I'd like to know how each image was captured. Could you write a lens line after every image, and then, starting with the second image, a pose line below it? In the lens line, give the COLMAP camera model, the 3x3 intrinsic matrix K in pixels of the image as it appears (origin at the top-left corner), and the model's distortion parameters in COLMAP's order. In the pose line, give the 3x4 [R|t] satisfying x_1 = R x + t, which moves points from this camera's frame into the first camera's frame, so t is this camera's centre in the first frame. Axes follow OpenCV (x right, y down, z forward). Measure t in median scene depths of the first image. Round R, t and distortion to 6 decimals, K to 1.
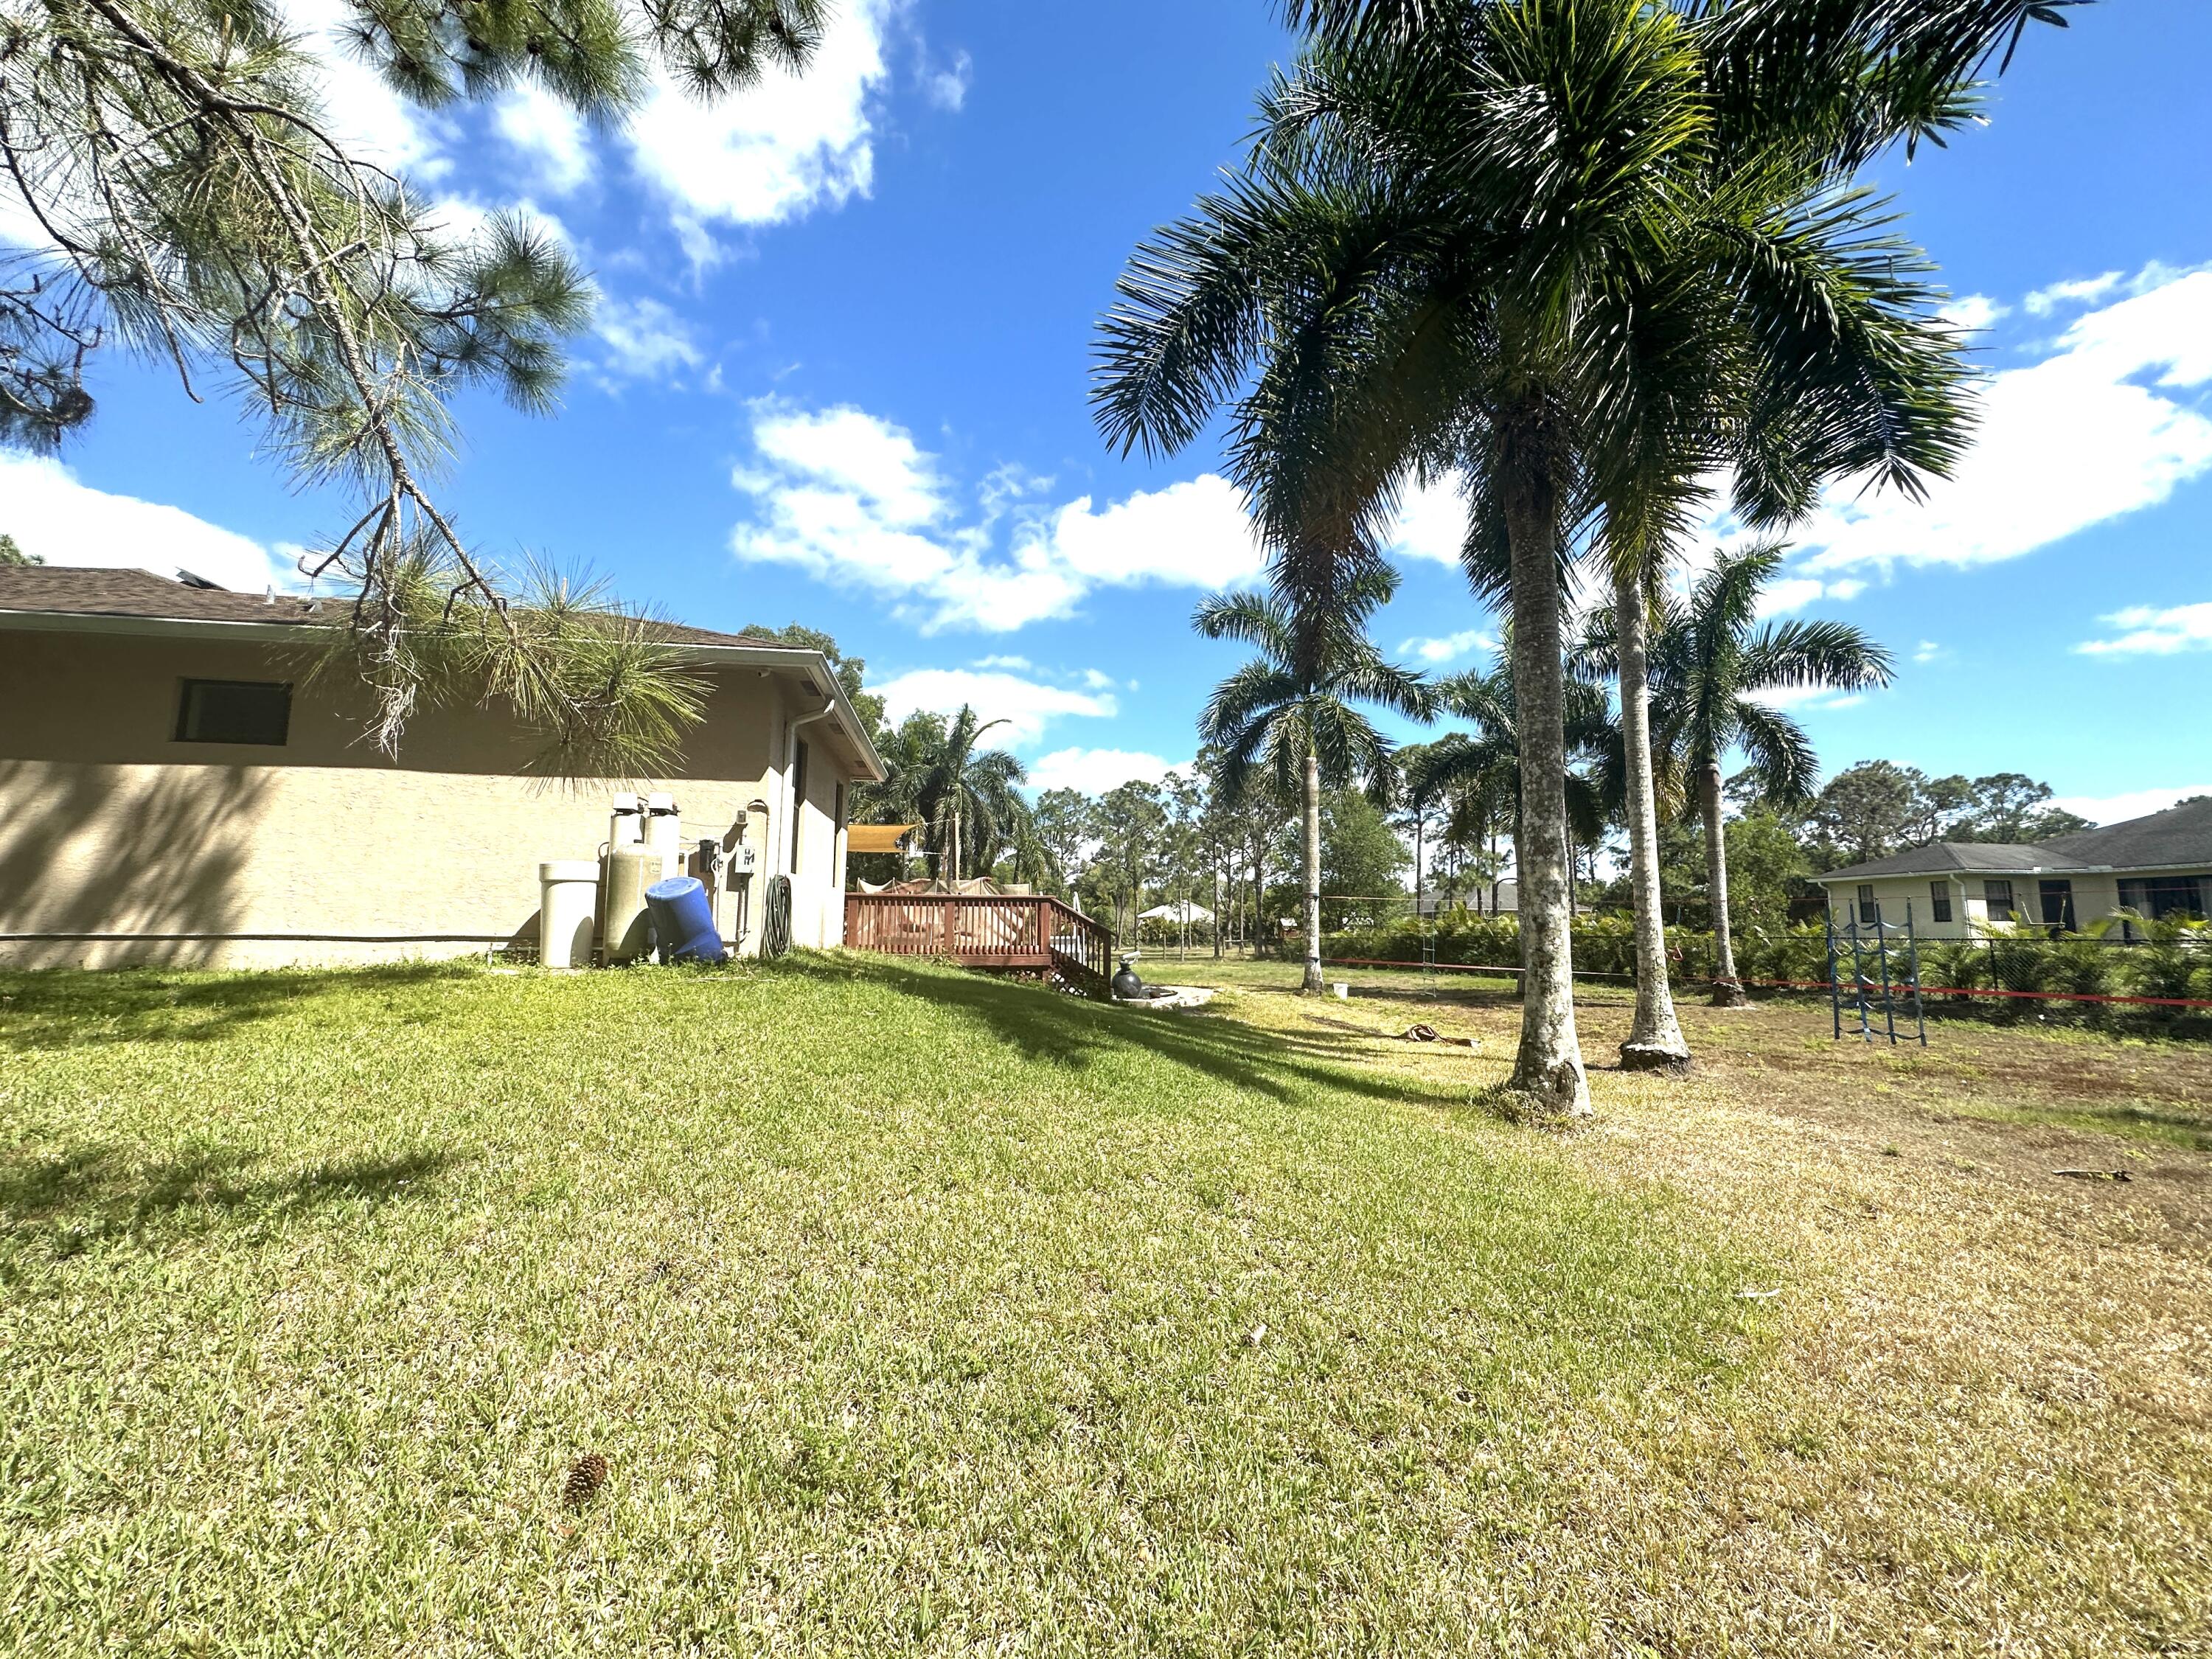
lens RADIAL K [[886.1, 0, 1104.0], [0, 886.1, 834.3], [0, 0, 1]] dist [-0.001857, 0.000989]
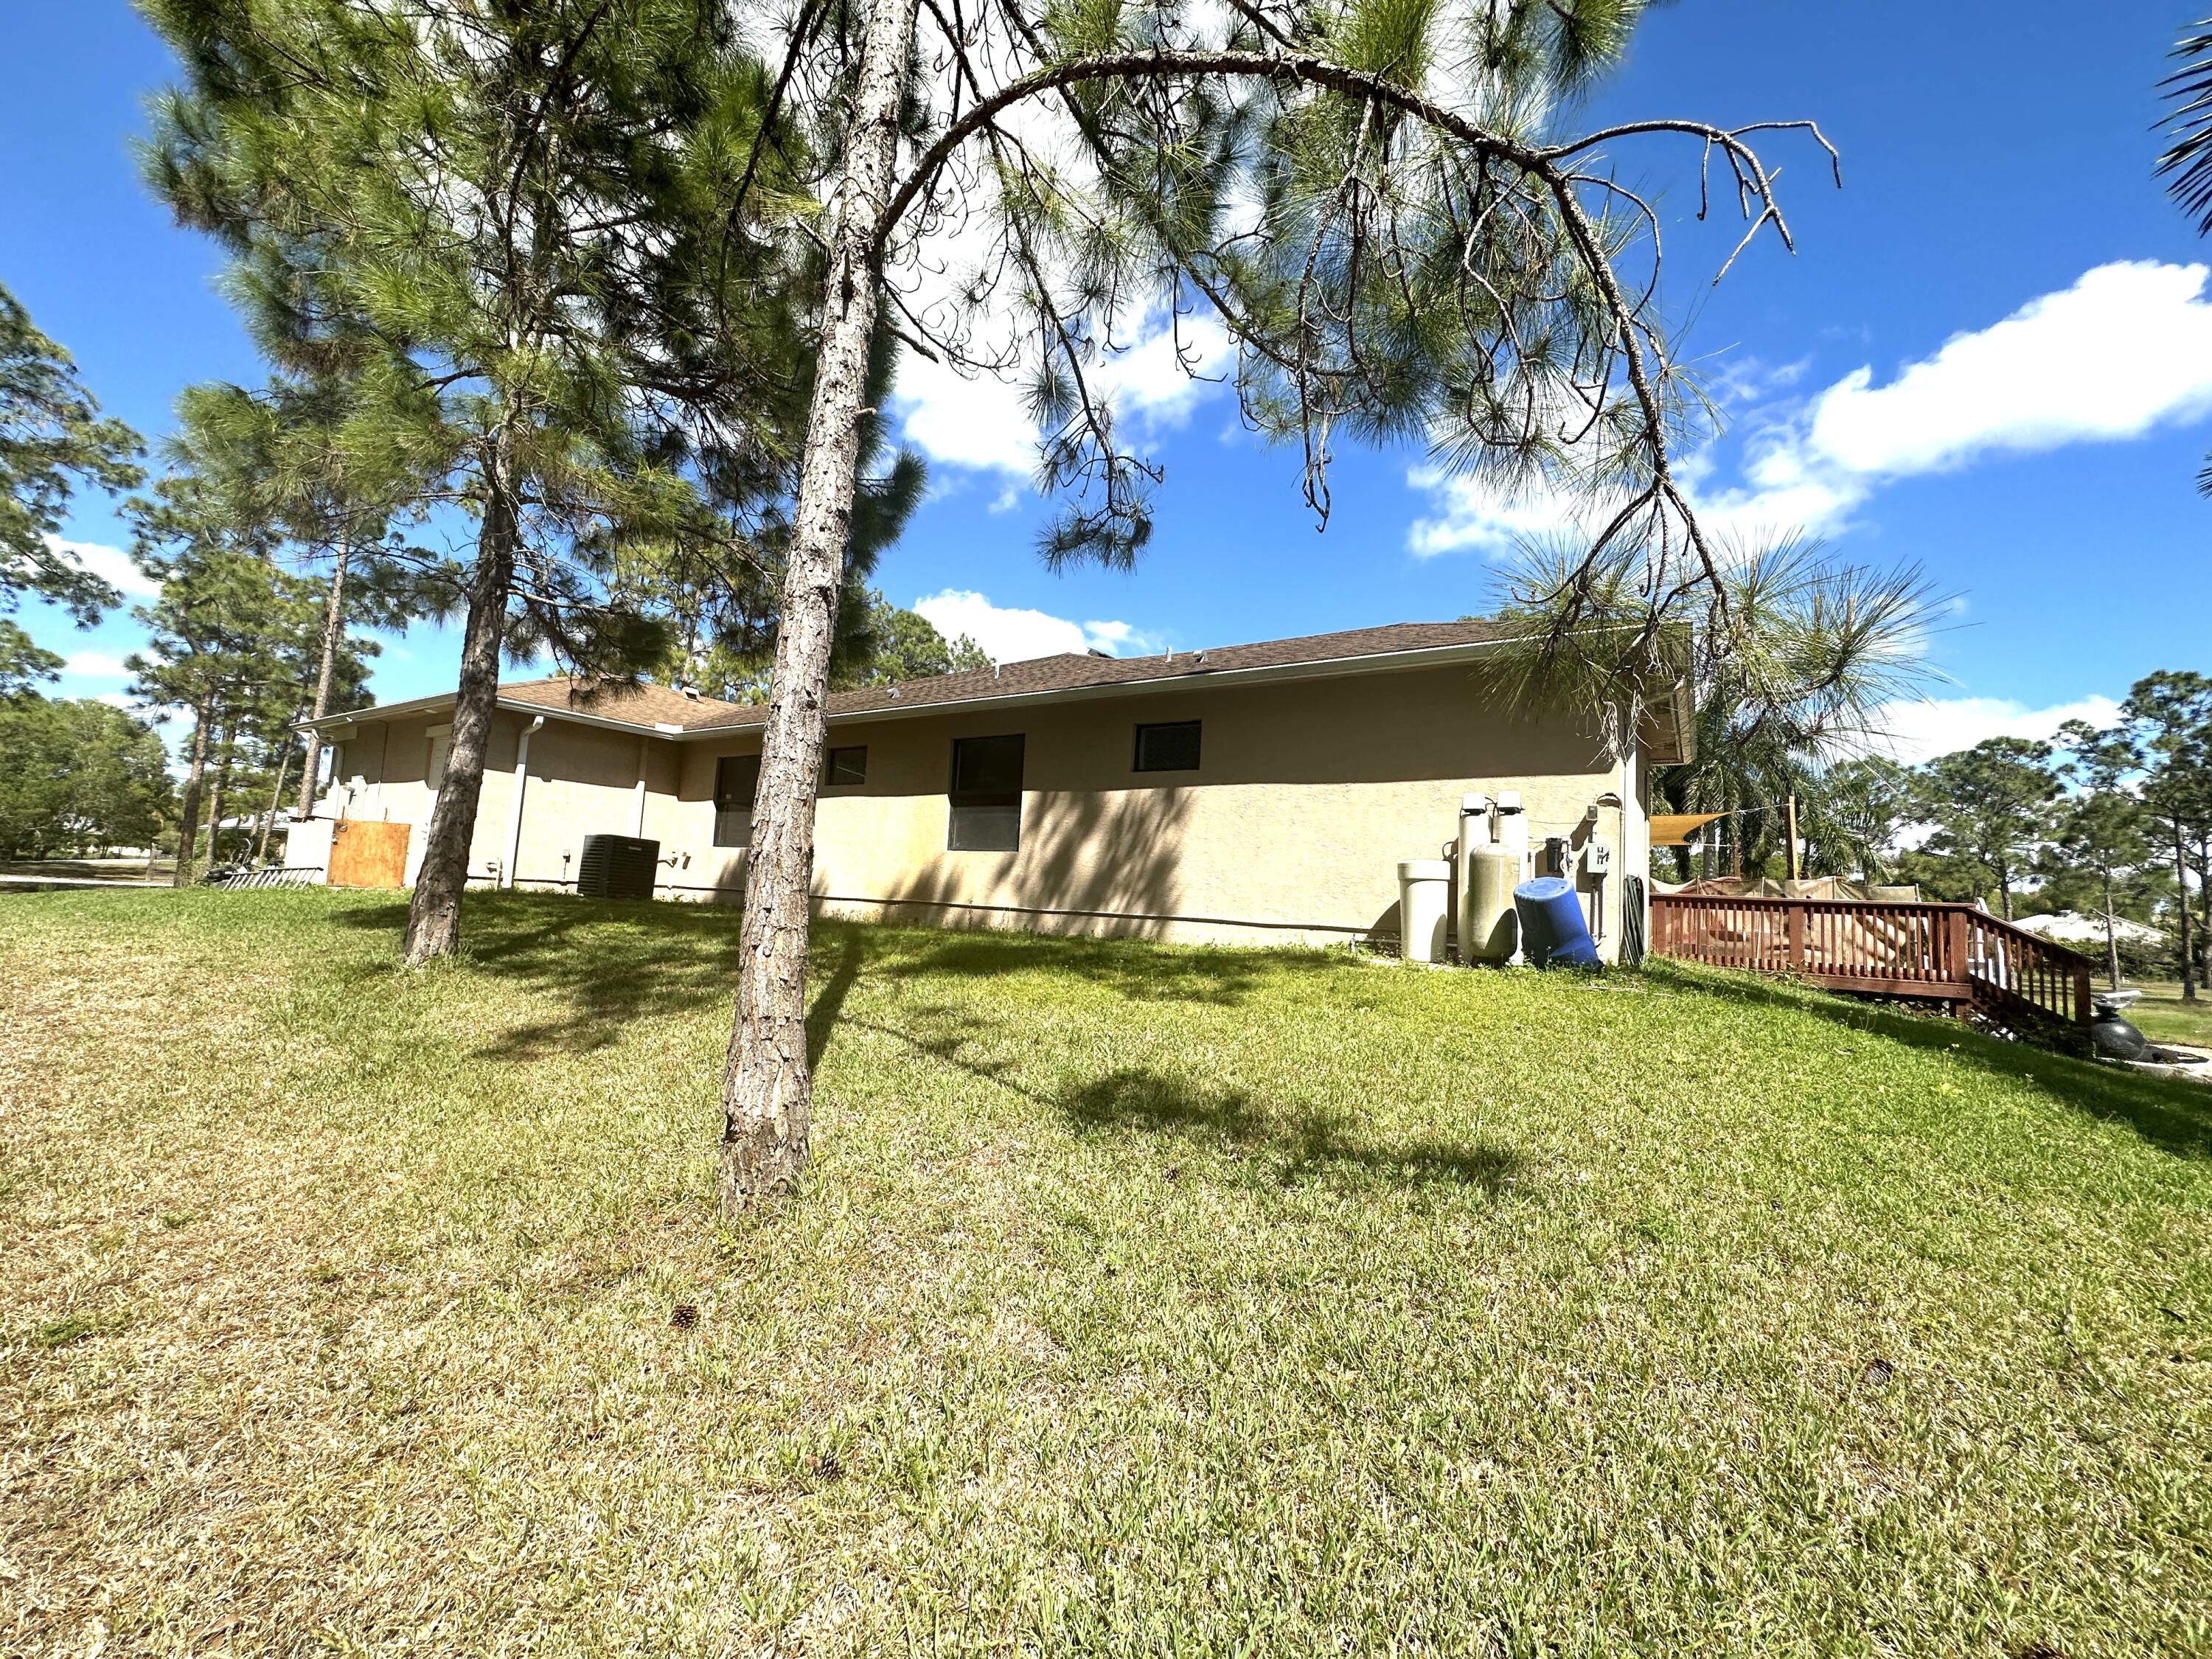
lens RADIAL K [[886.1, 0, 1104.0], [0, 886.1, 834.3], [0, 0, 1]] dist [-0.001857, 0.000989]
pose [[0.740202, -0.019098, -0.672113, -0.170616], [0.025008, 0.999687, -0.000865, -0.009337], [0.671919, -0.016168, 0.740448, -0.034967]]
